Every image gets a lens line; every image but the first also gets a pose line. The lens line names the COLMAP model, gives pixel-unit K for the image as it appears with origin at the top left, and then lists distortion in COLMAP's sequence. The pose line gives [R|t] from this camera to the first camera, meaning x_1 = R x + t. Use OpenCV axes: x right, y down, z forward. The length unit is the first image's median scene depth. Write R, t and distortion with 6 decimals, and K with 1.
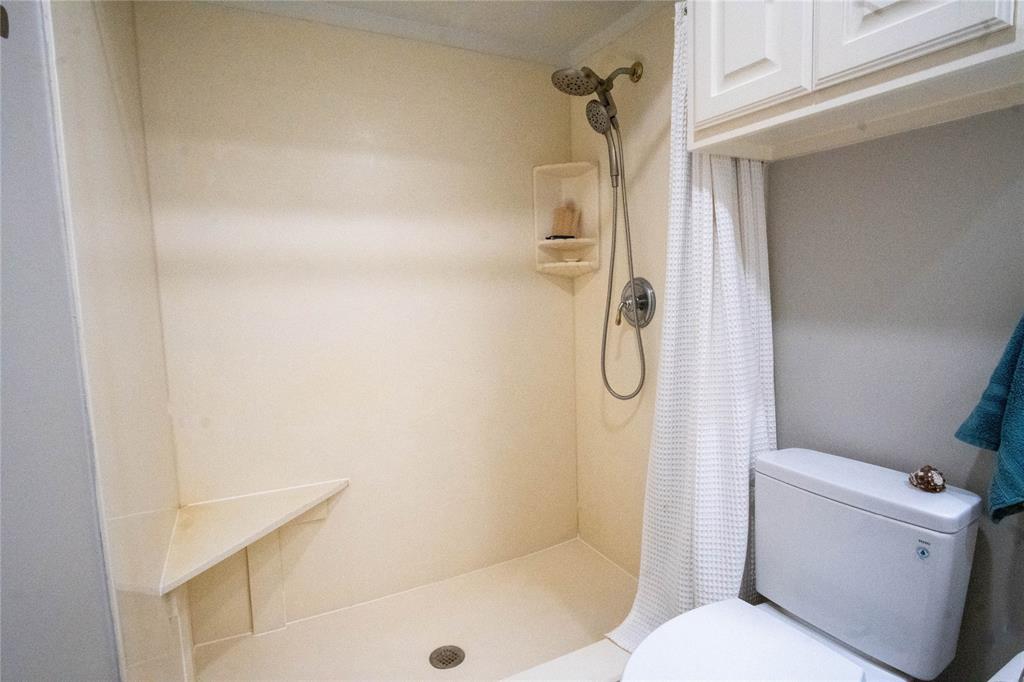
lens RADIAL K [[552.9, 0, 517.0], [0, 552.9, 338.2], [0, 0, 1]] dist [0.002195, -0.000953]
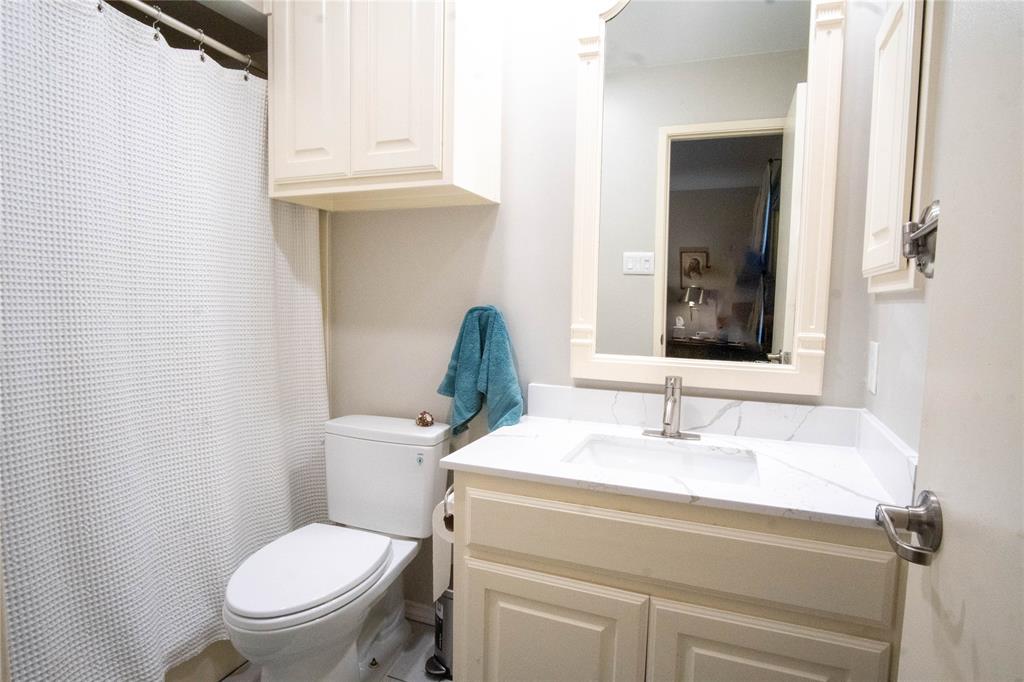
lens RADIAL K [[552.9, 0, 516.1], [0, 552.9, 345.8], [0, 0, 1]] dist [0.002195, -0.000953]
pose [[0.756719, -0.011752, 0.653635, -0.143091], [0.027011, 0.999547, -0.013300, 0.066350], [-0.653182, 0.027720, 0.756693, -0.473196]]
